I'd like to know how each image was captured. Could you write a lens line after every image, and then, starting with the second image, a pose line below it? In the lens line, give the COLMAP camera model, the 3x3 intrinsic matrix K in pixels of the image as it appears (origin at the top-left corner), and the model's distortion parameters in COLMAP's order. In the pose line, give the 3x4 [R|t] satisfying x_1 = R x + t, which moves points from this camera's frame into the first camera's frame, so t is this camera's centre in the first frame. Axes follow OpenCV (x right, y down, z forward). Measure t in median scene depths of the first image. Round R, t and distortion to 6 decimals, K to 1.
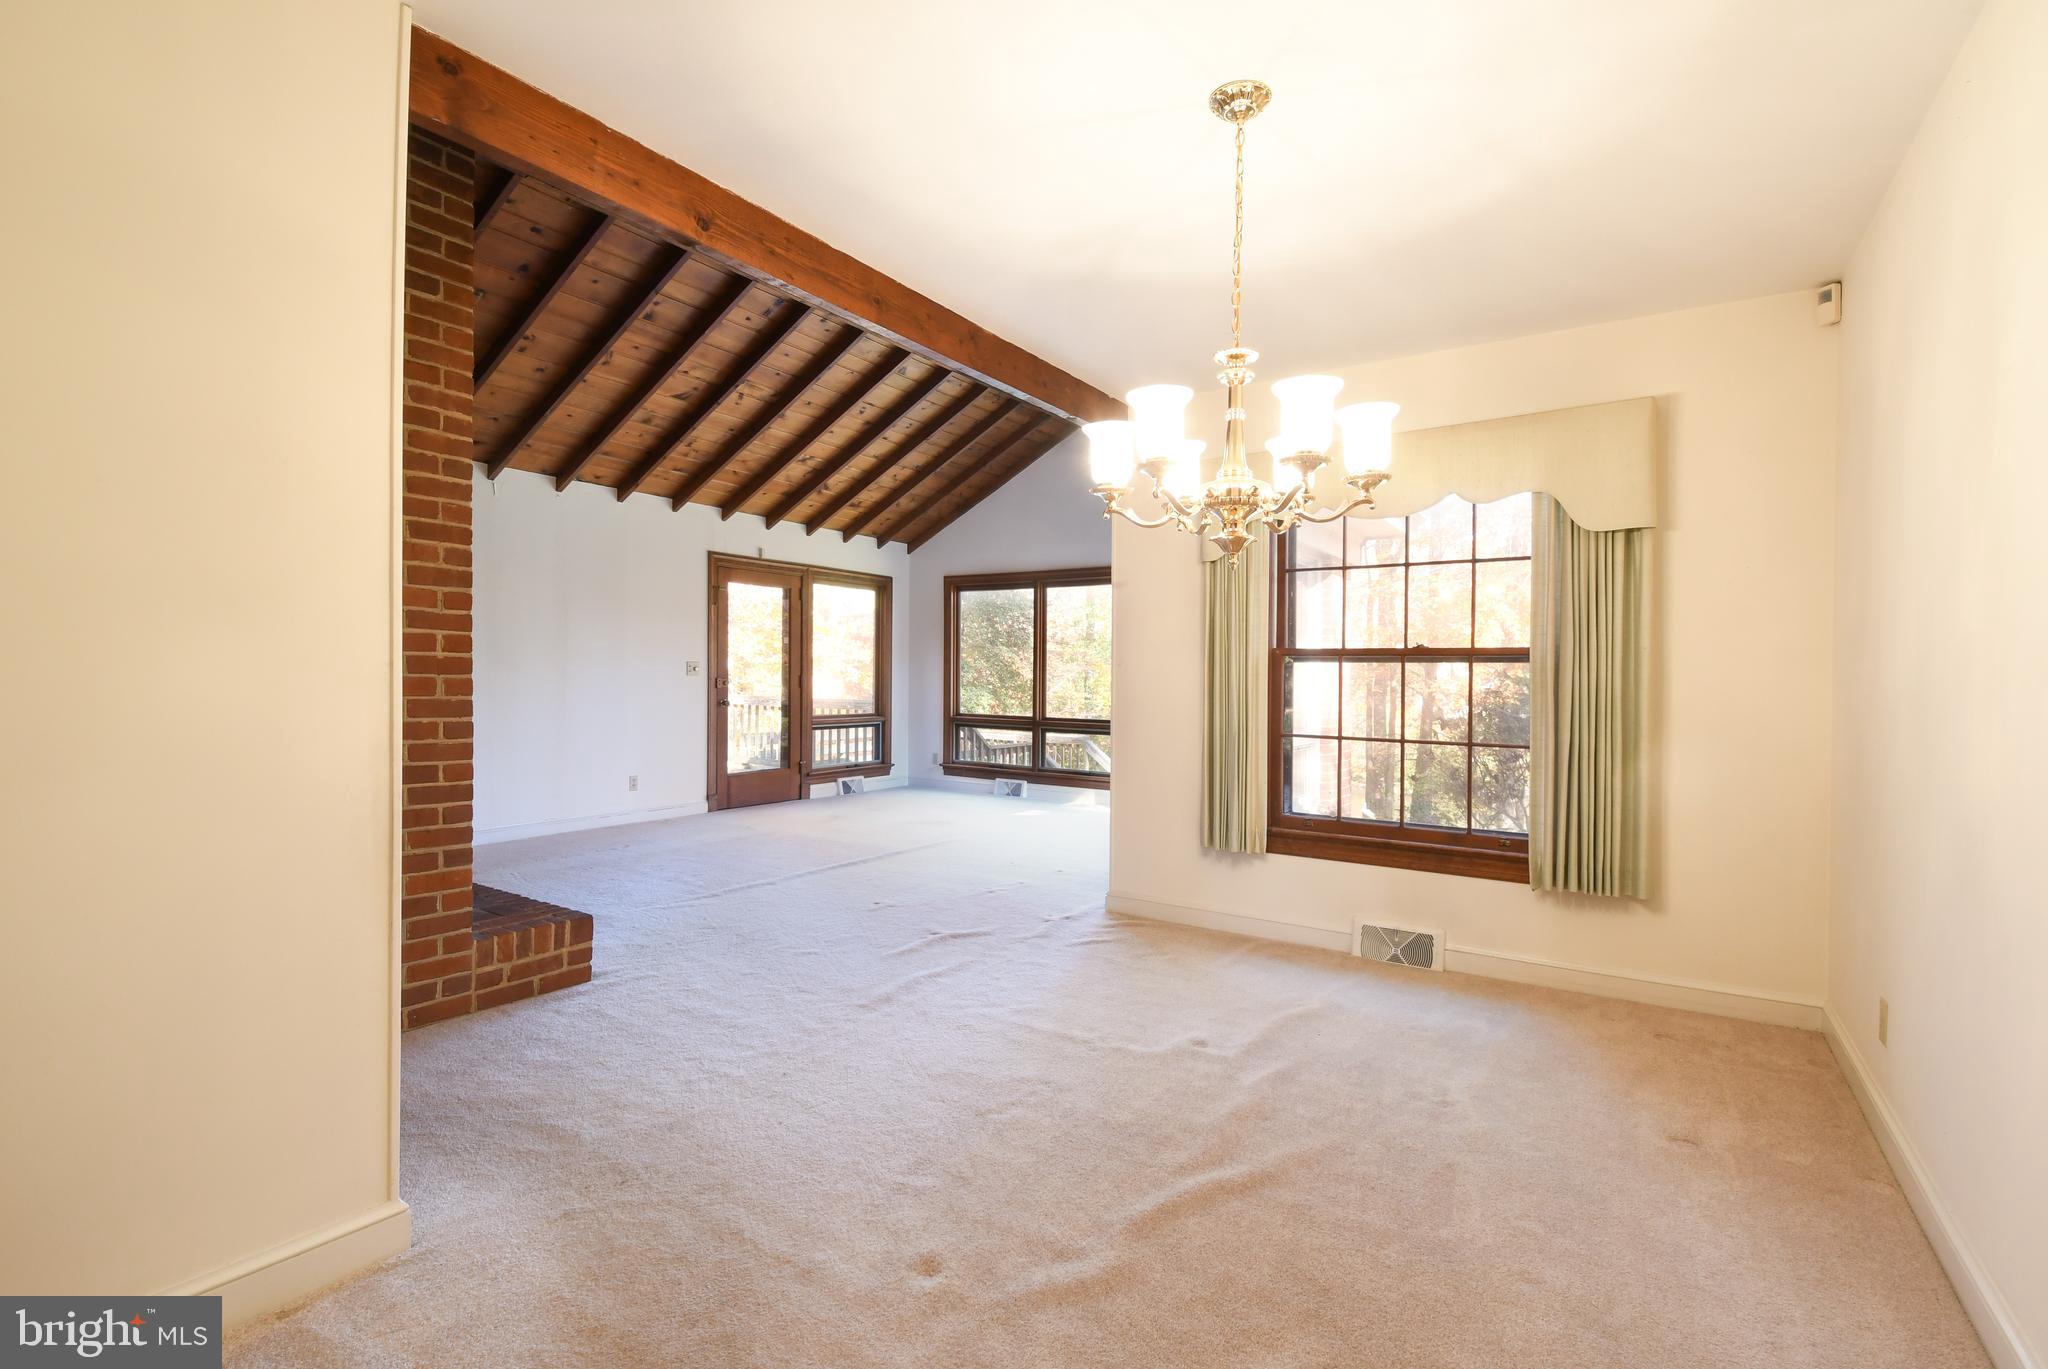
lens RADIAL K [[916.4, 0, 1024.0], [0, 916.4, 684.5], [0, 0, 1]] dist [0.000819, -0.056618]
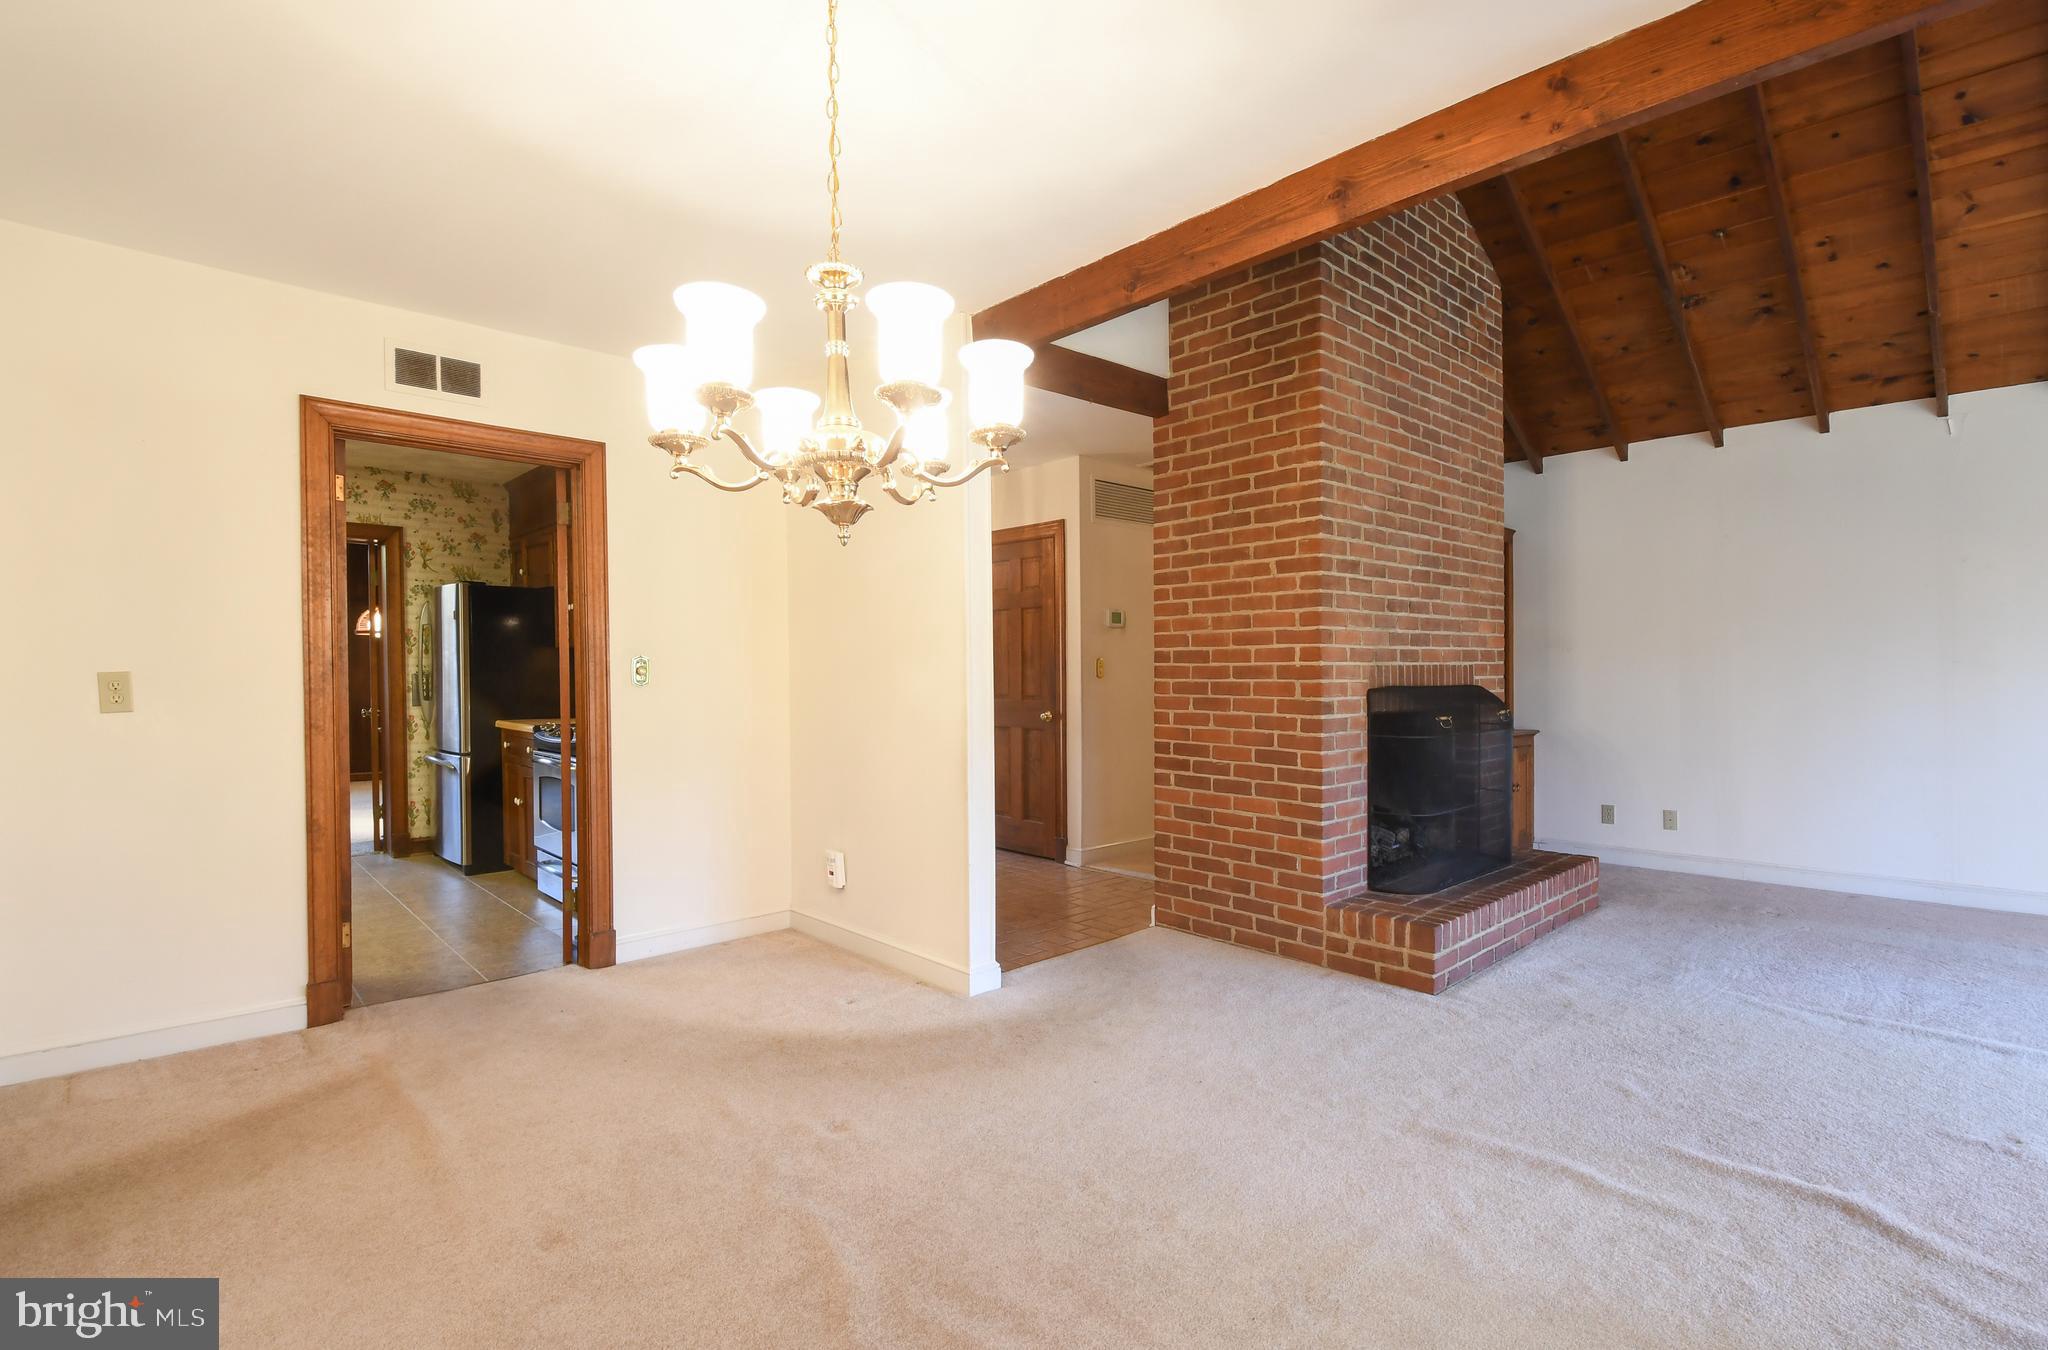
lens RADIAL K [[925.5, 0, 1026.0], [0, 925.5, 699.6], [0, 0, 1]] dist [-0.038961, -0.000829]
pose [[-0.226399, 0.020823, -0.973812, 0.628425], [-0.012684, 0.999624, 0.024324, -0.009329], [0.973952, 0.017859, -0.226050, 0.873848]]
